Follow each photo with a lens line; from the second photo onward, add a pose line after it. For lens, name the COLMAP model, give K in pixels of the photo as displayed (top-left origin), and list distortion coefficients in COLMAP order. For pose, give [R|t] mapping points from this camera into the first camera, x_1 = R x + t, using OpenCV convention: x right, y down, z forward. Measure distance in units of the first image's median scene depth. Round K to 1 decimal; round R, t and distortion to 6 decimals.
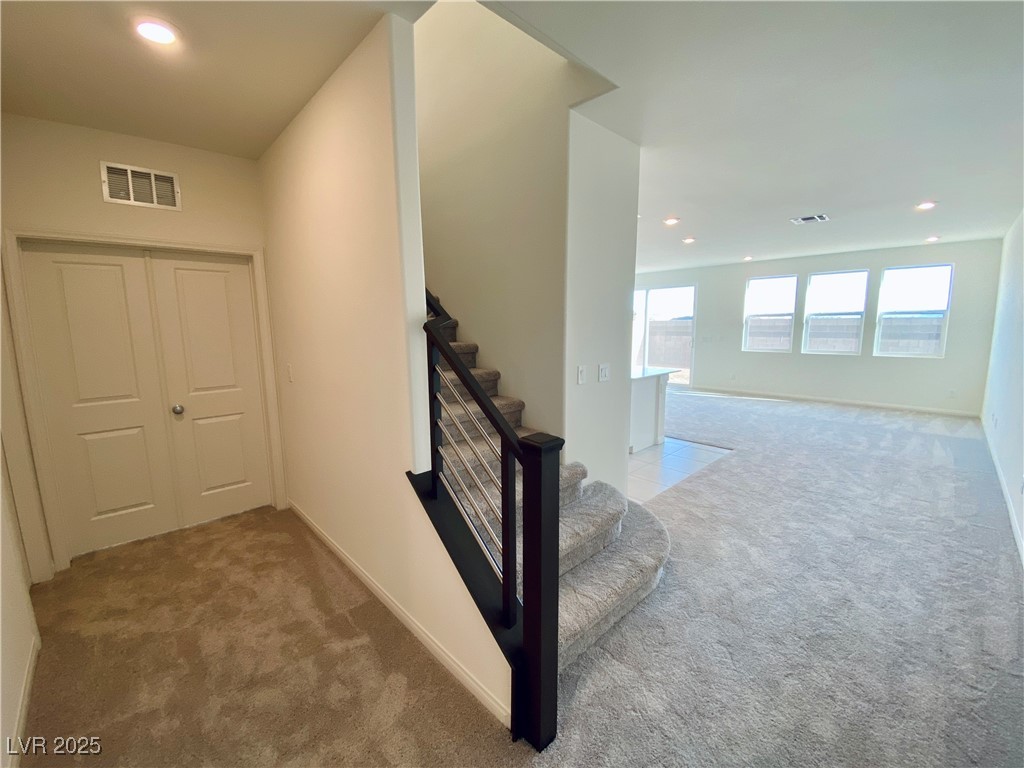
lens RADIAL K [[414.1, 0, 513.7], [0, 414.1, 383.7], [0, 0, 1]] dist [0.033265, -0.027695]
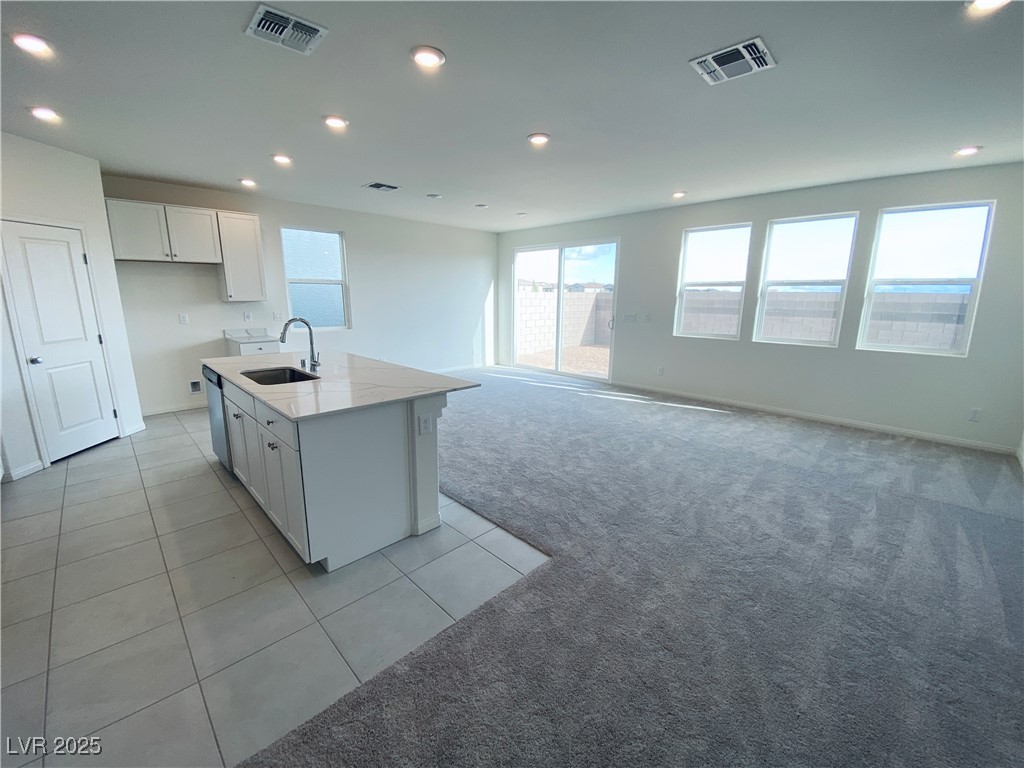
lens RADIAL K [[414.1, 0, 513.7], [0, 414.1, 383.7], [0, 0, 1]] dist [0.033265, -0.027695]
pose [[0.999700, 0.013045, 0.020709, 0.301876], [-0.014433, 0.997556, 0.068362, -0.048200], [-0.019767, -0.068640, 0.997446, 0.343662]]
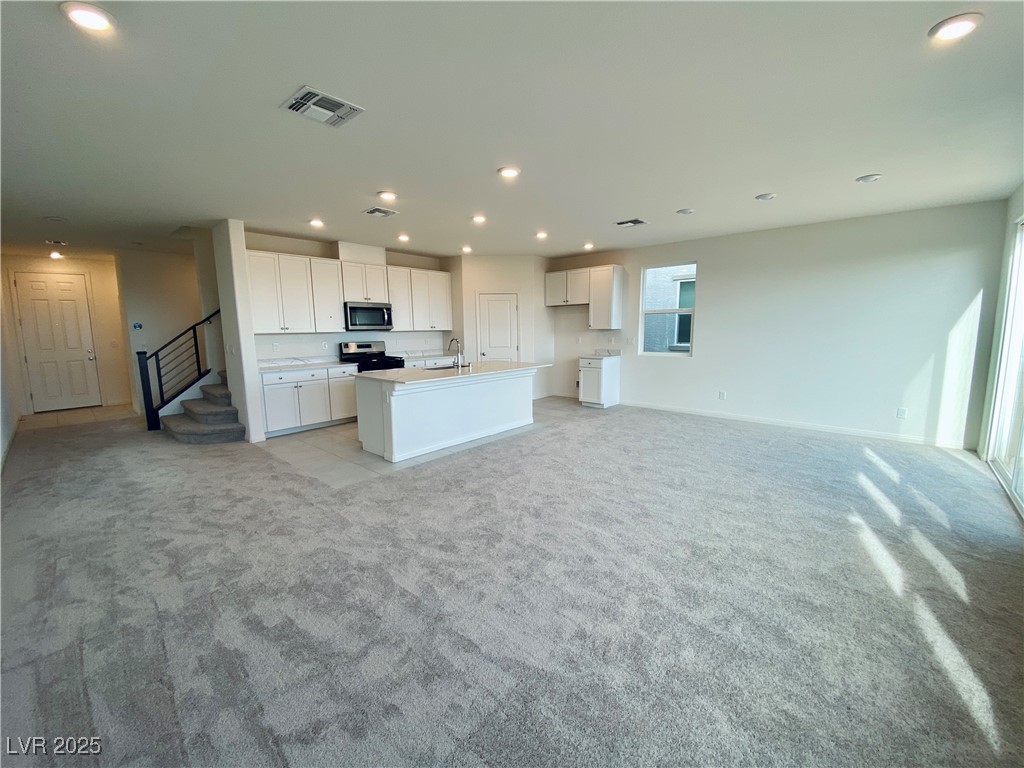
lens RADIAL K [[414.1, 0, 513.7], [0, 414.1, 383.7], [0, 0, 1]] dist [0.033265, -0.027695]
pose [[0.073596, 0.146262, -0.986504, 0.811167], [-0.130053, 0.982147, 0.135914, -0.111155], [0.988772, 0.118295, 0.091304, 0.786985]]
